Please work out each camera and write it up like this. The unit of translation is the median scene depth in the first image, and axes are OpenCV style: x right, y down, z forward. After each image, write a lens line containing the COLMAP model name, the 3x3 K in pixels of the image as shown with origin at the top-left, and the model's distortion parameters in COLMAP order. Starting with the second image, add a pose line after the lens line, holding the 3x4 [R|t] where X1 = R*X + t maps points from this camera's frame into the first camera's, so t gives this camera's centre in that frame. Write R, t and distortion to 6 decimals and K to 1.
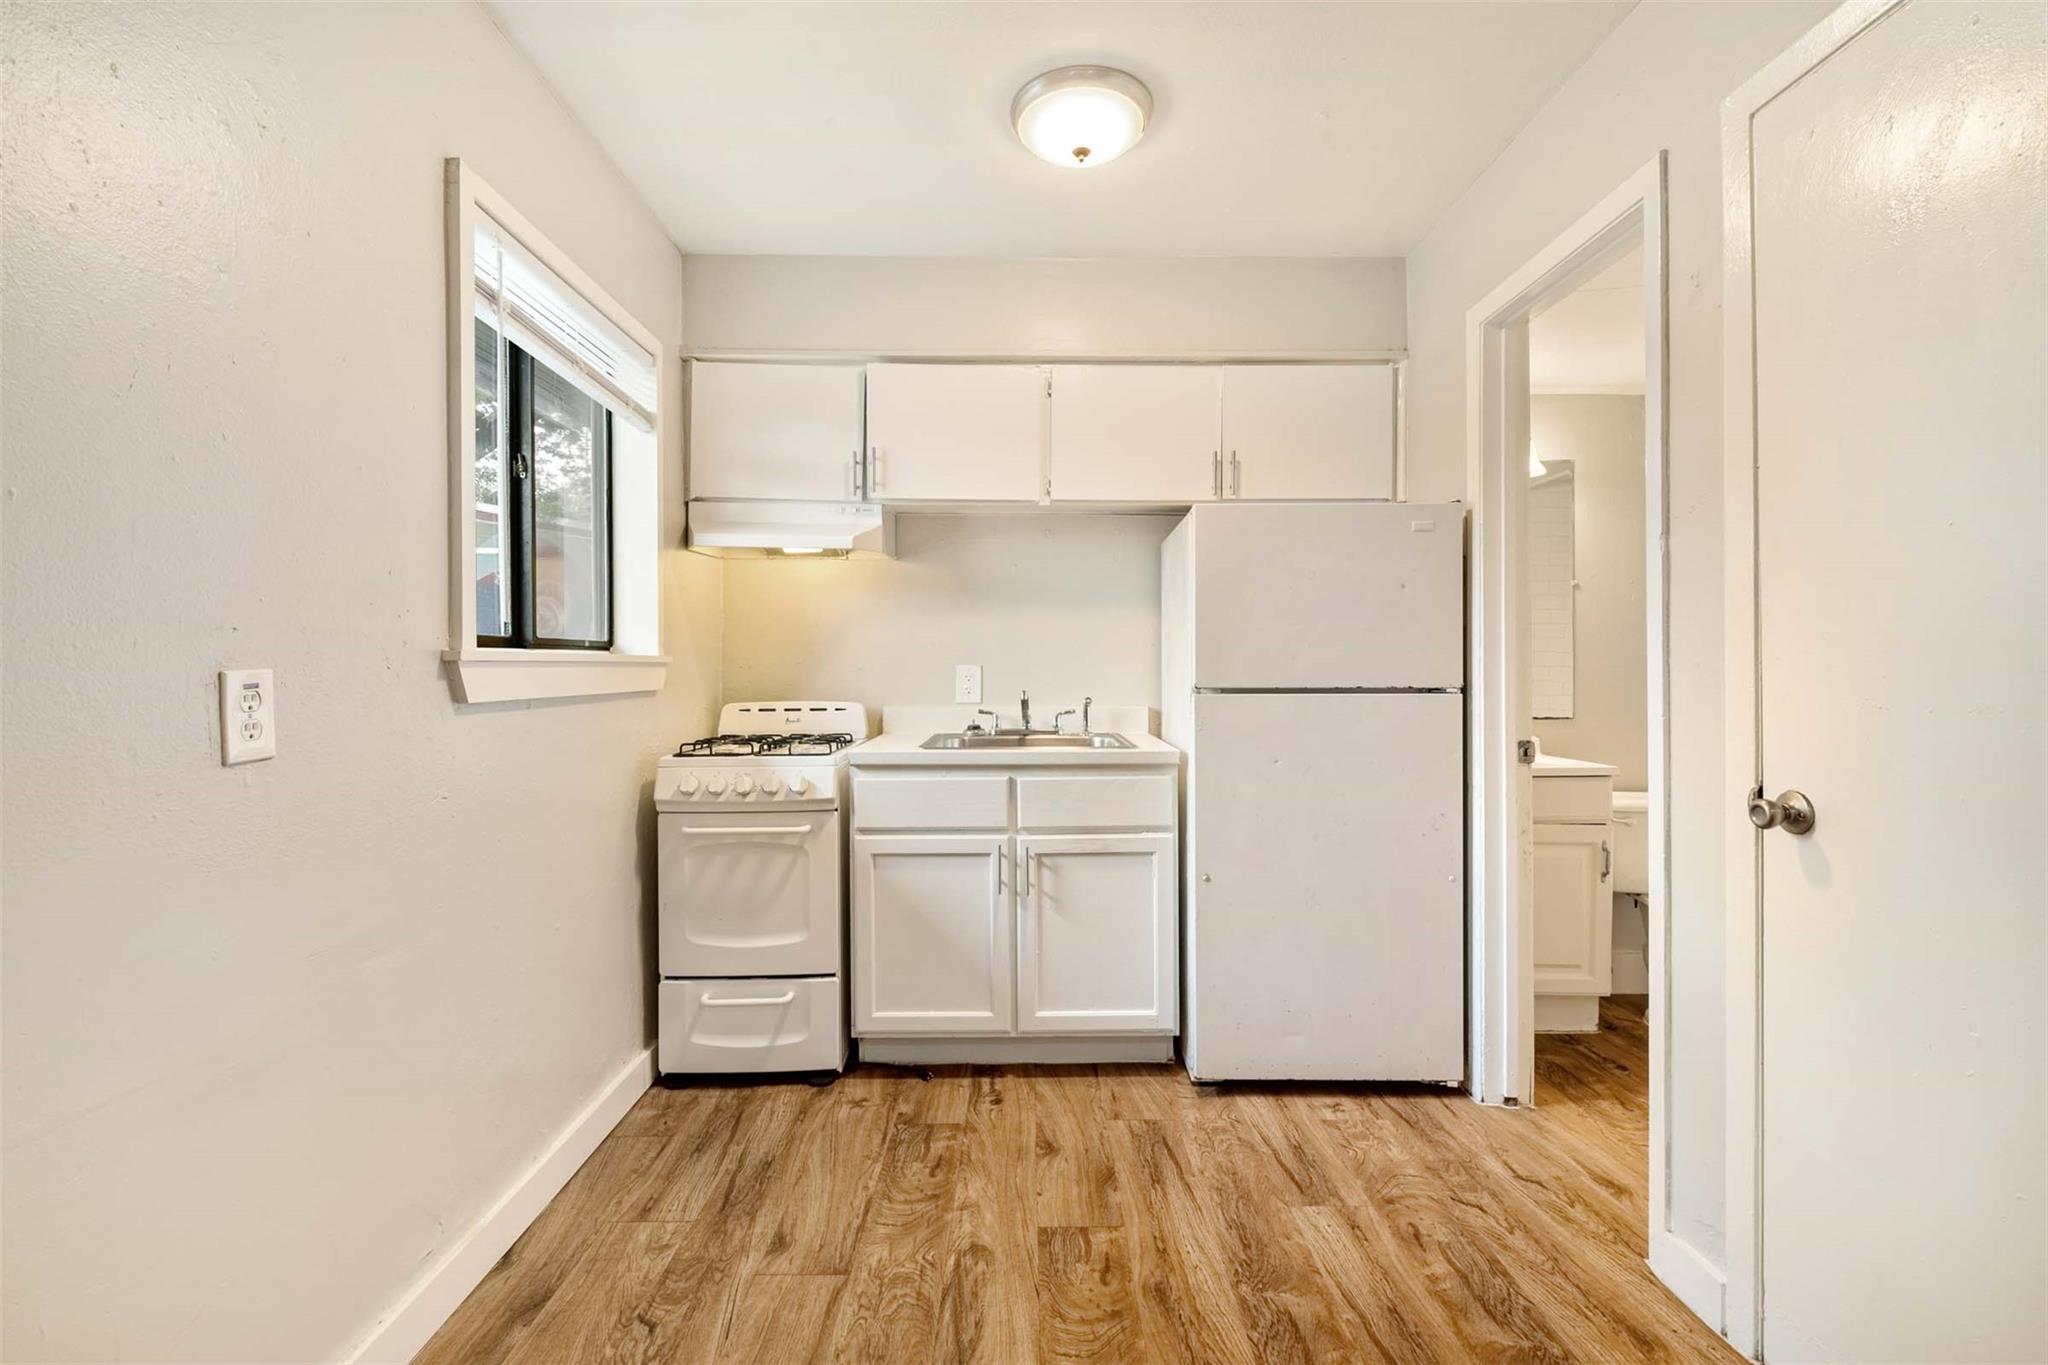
lens RADIAL K [[891.1, 0, 1031.0], [0, 891.1, 668.3], [0, 0, 1]] dist [0.005655, -0.006291]
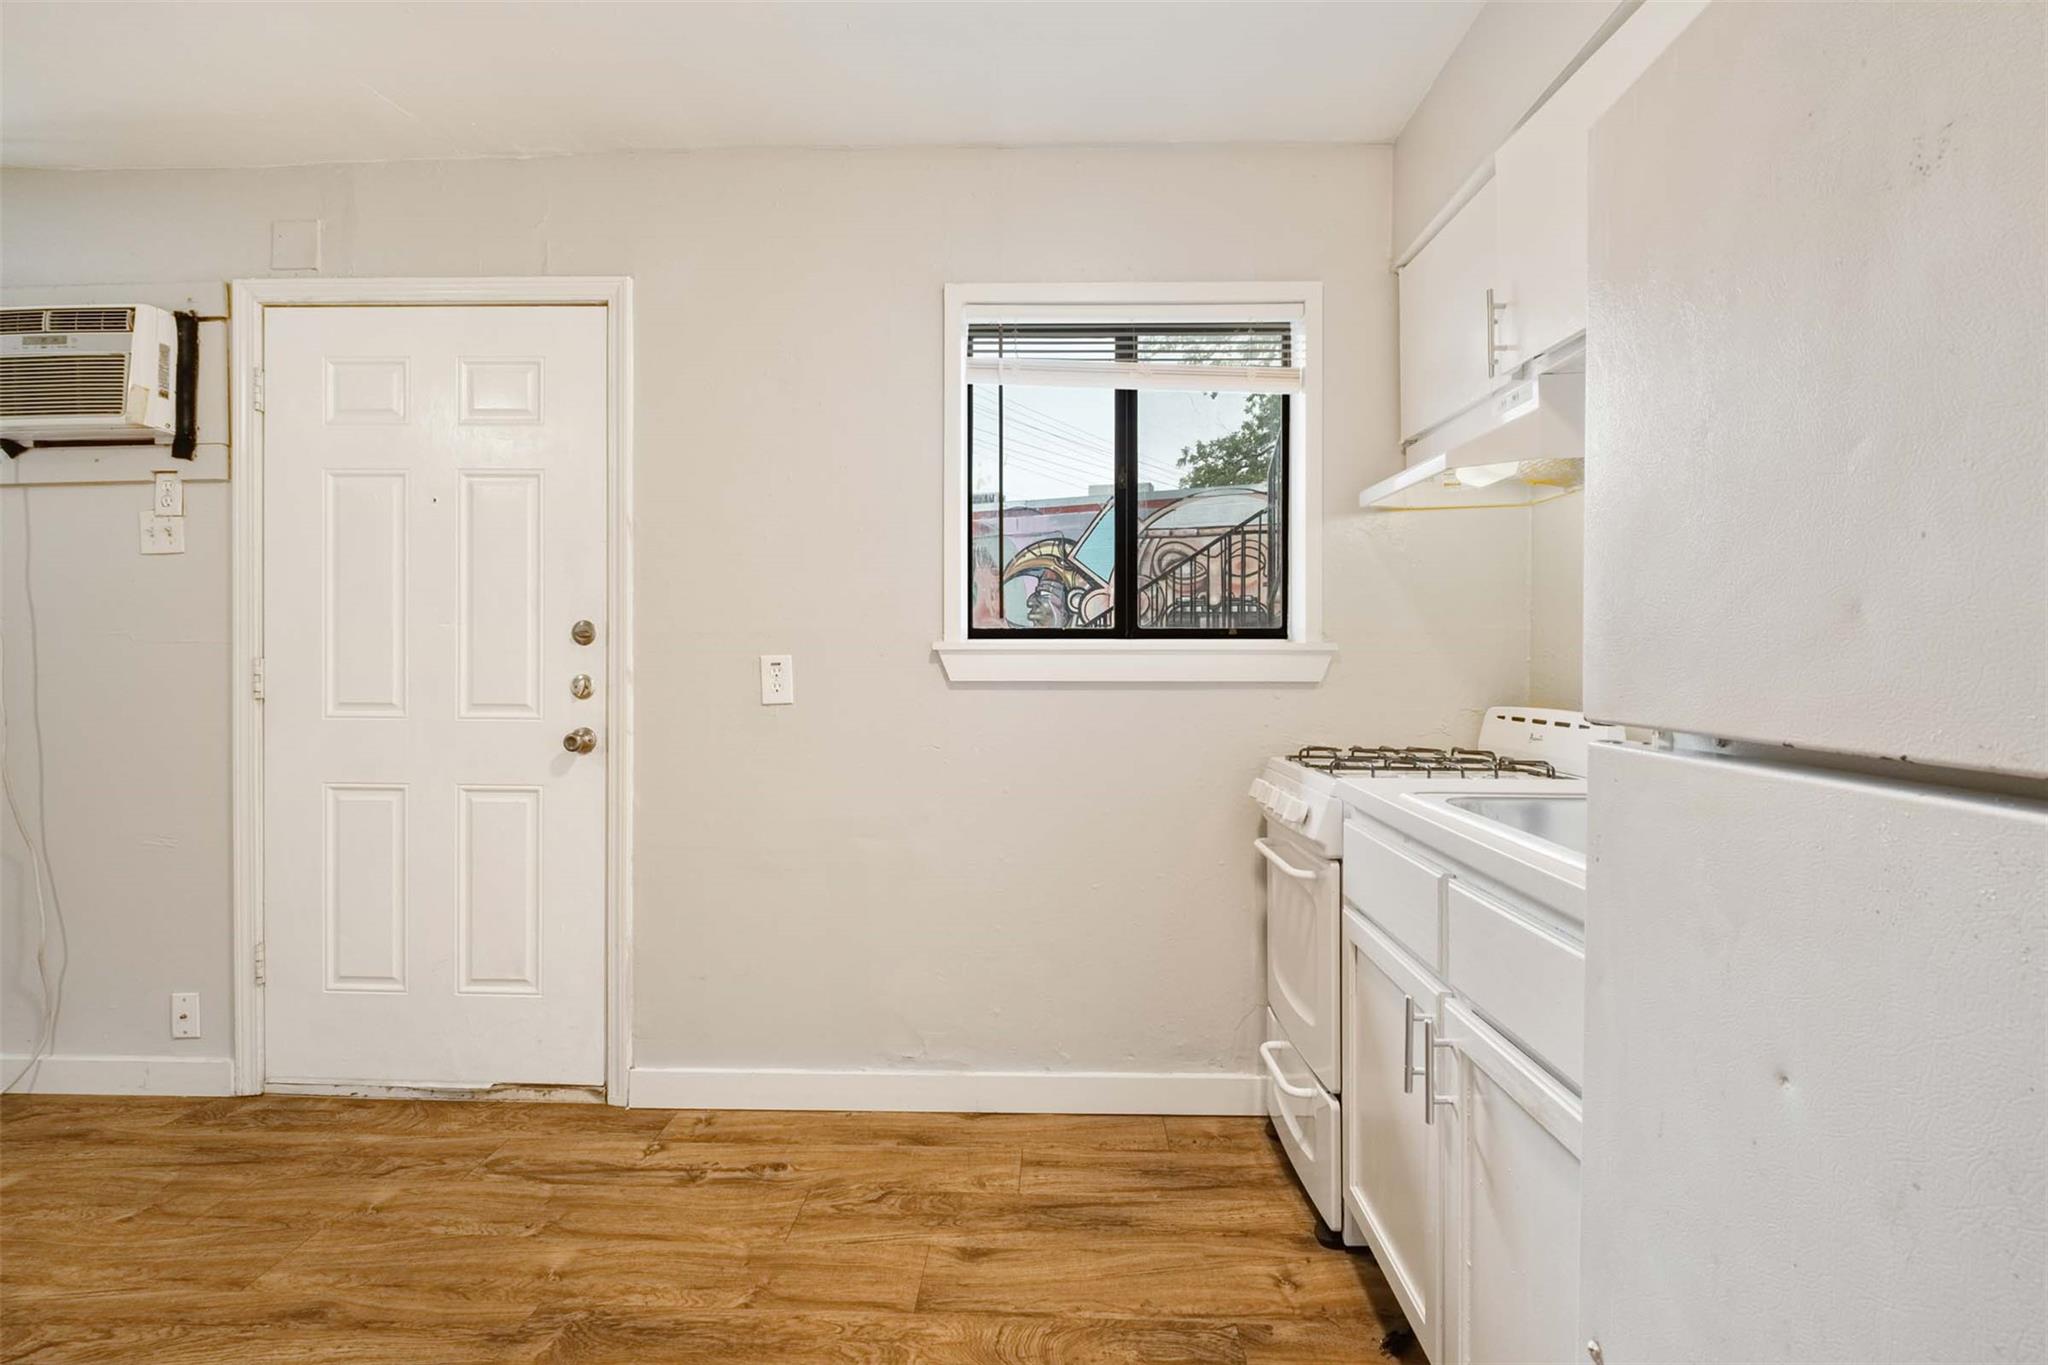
lens RADIAL K [[891.1, 0, 1033.1], [0, 891.1, 666.5], [0, 0, 1]] dist [0.005655, -0.006291]
pose [[-0.037968, 0.010190, -0.999227, 0.505110], [-0.004825, 0.999934, 0.010381, 0.001361], [0.999267, 0.005215, -0.037916, 0.826138]]
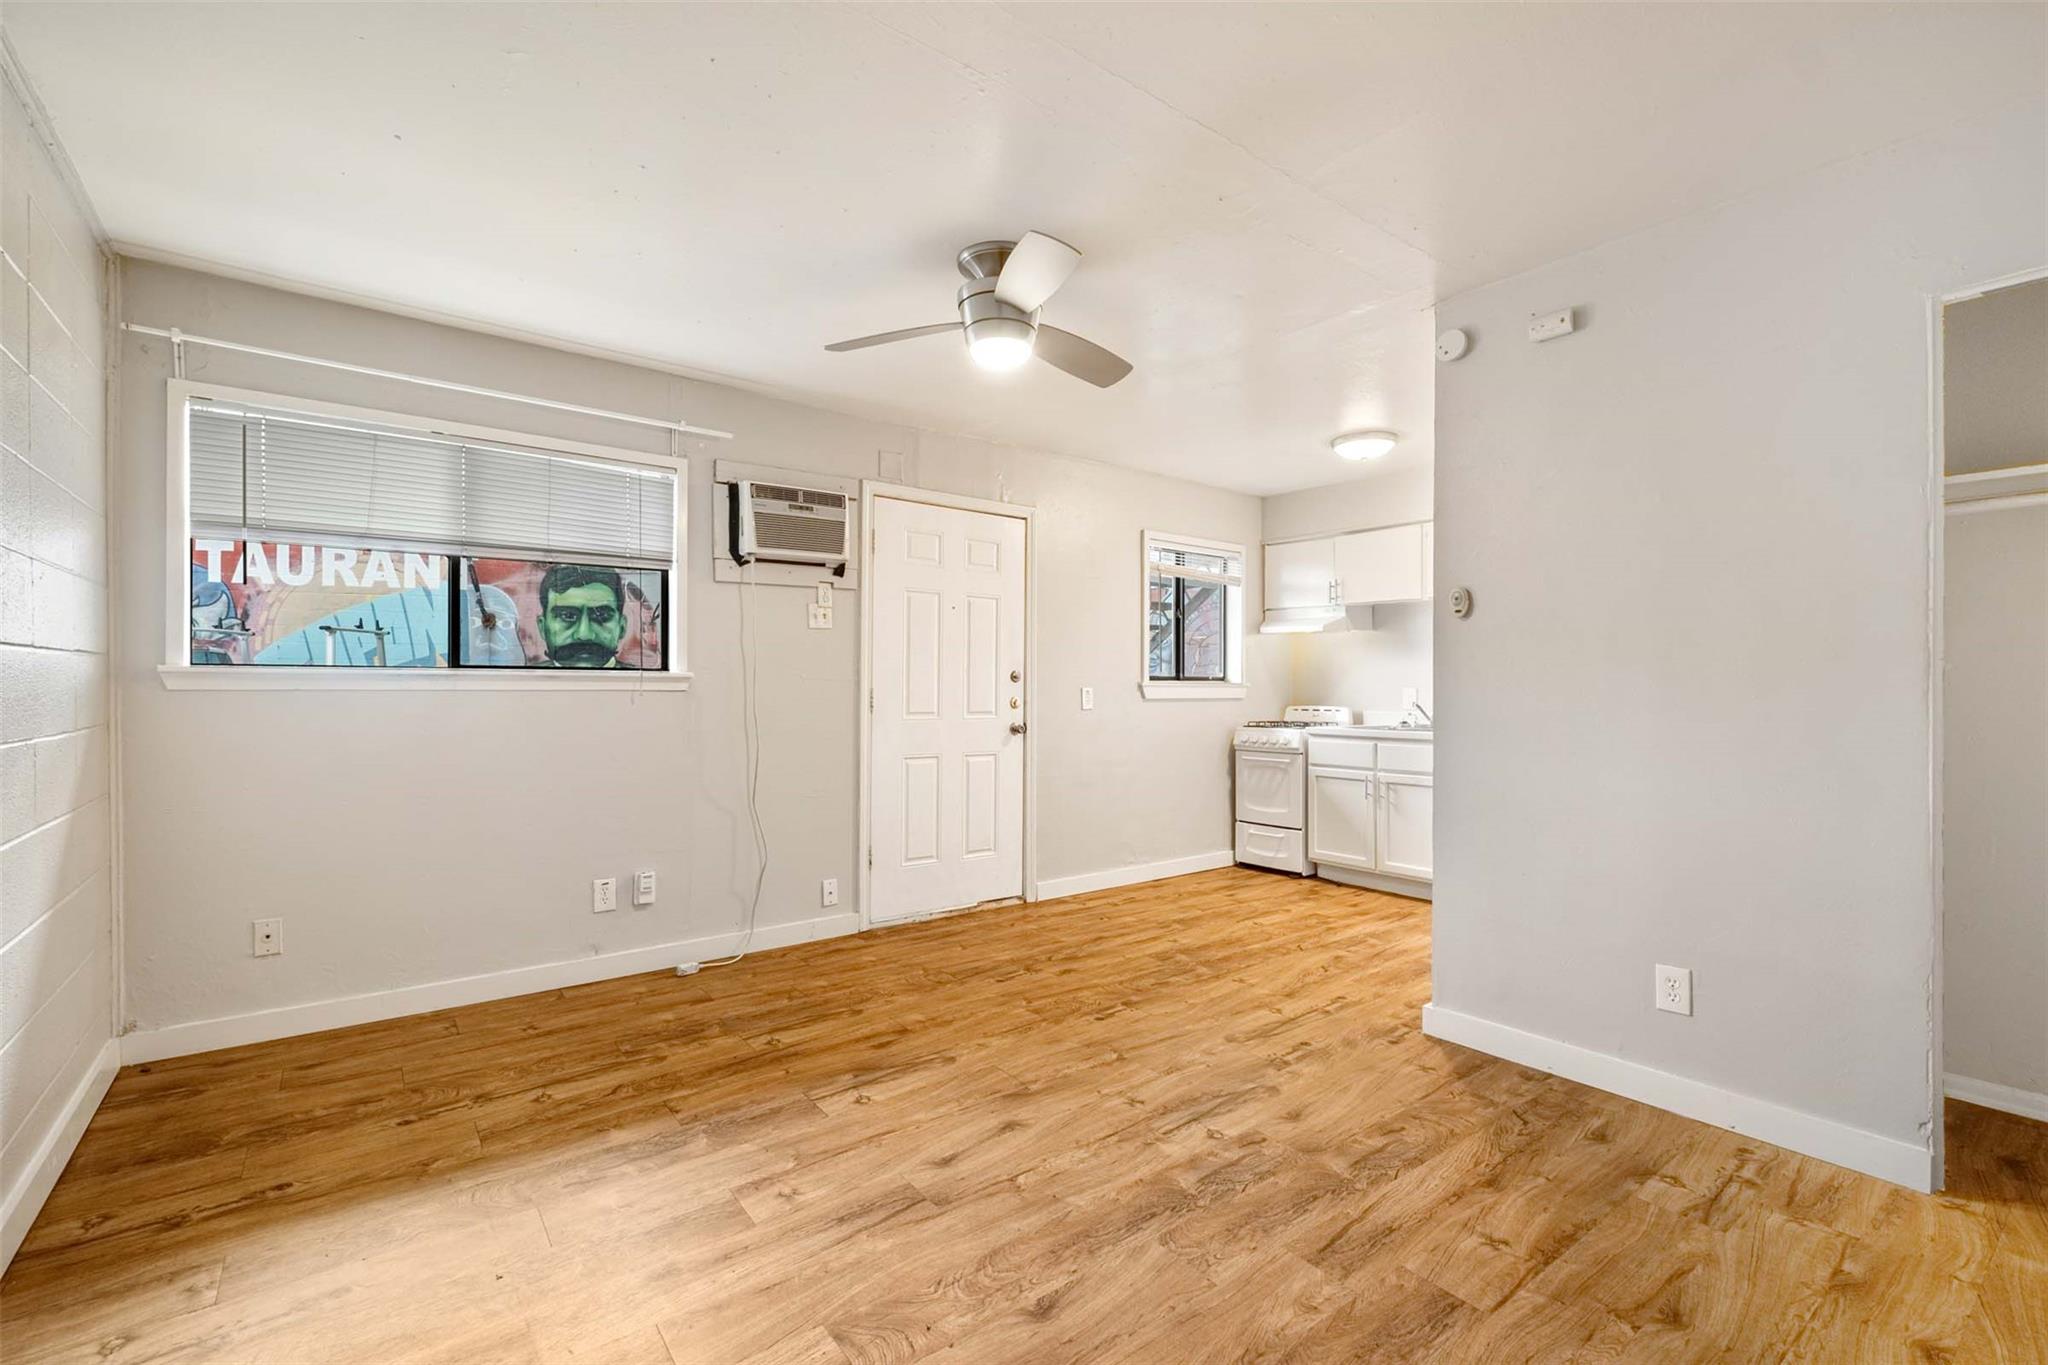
lens RADIAL K [[891.1, 0, 1029.1], [0, 891.1, 691.2], [0, 0, 1]] dist [0.005655, -0.006291]
pose [[0.602854, 0.007369, -0.797818, 1.172780], [-0.008114, 0.999962, 0.003105, 0.003343], [0.797811, 0.004601, 0.602891, -0.889530]]
